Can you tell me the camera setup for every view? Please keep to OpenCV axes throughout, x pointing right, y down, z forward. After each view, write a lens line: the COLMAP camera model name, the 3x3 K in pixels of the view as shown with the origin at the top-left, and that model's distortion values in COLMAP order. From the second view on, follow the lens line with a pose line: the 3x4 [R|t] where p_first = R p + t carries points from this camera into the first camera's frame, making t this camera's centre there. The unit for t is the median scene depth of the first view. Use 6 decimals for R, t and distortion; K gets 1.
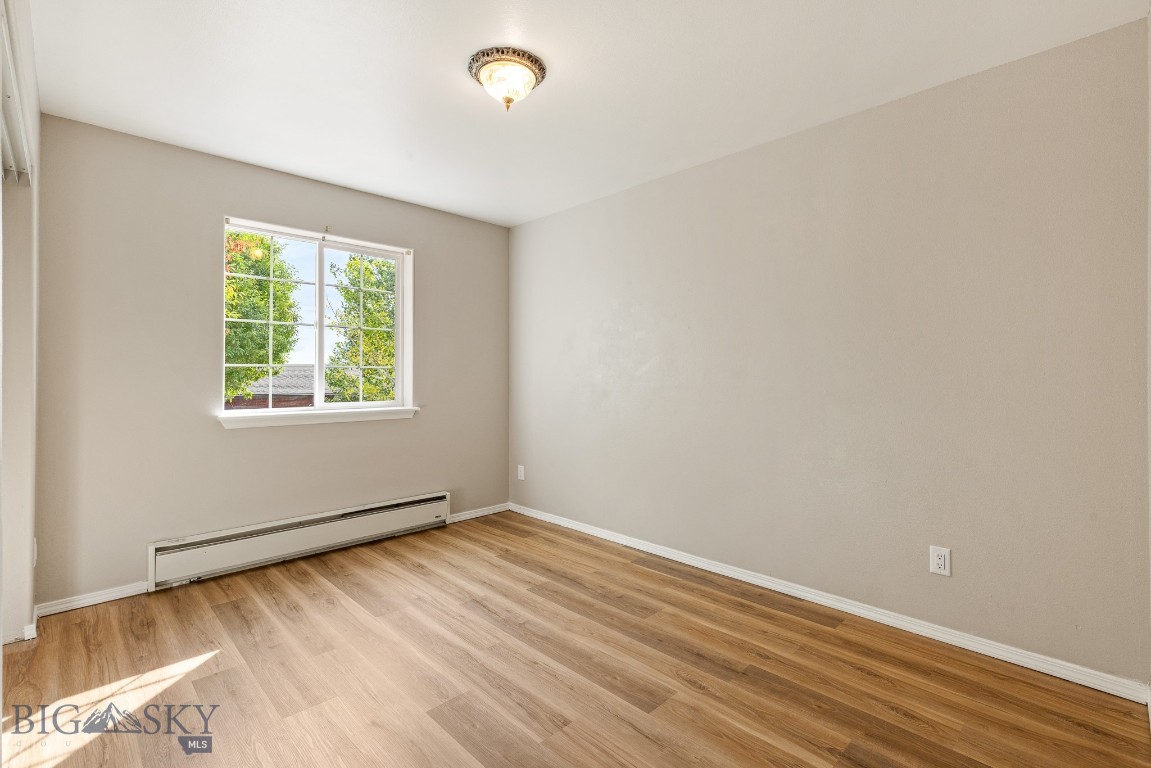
lens RADIAL K [[515.2, 0, 575.0], [0, 515.2, 380.8], [0, 0, 1]] dist [0.002851, 0.000860]
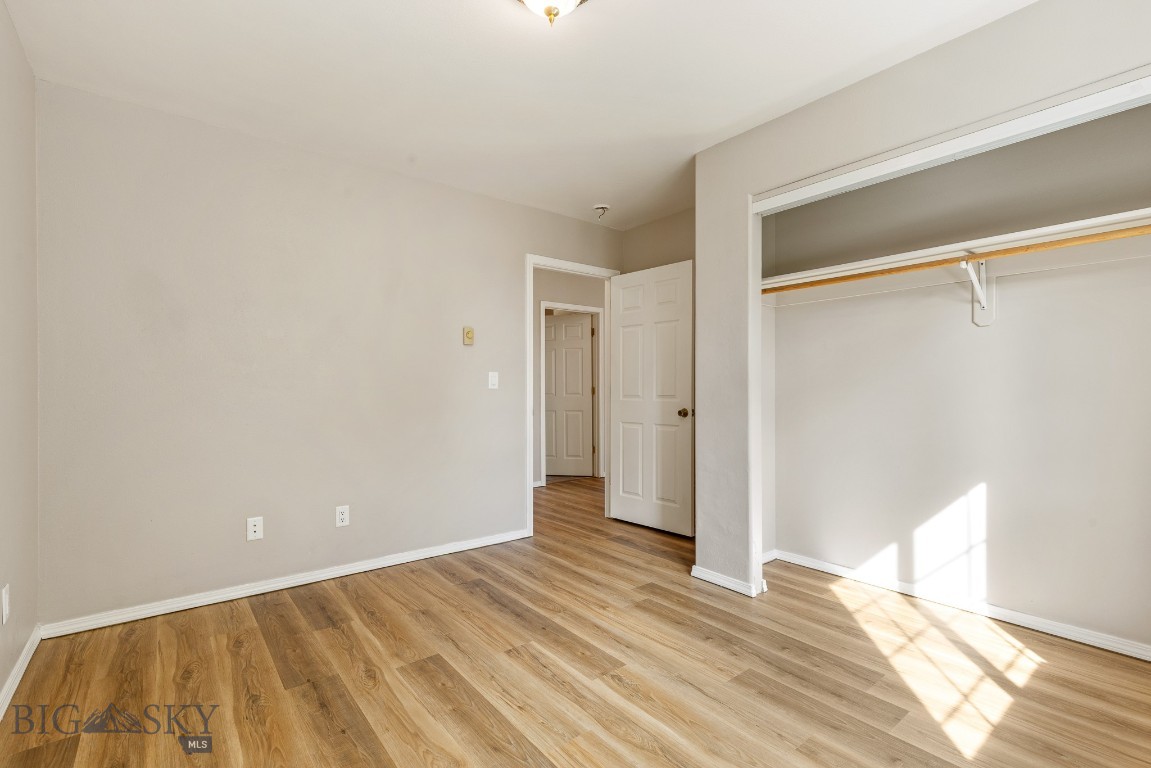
lens RADIAL K [[515.2, 0, 575.3], [0, 515.2, 385.6], [0, 0, 1]] dist [0.002851, 0.000860]
pose [[-0.994246, 0.003708, 0.107060, -0.278325], [0.003801, 0.999993, 0.000665, 0.024226], [-0.107057, 0.001068, -0.994252, 1.983546]]
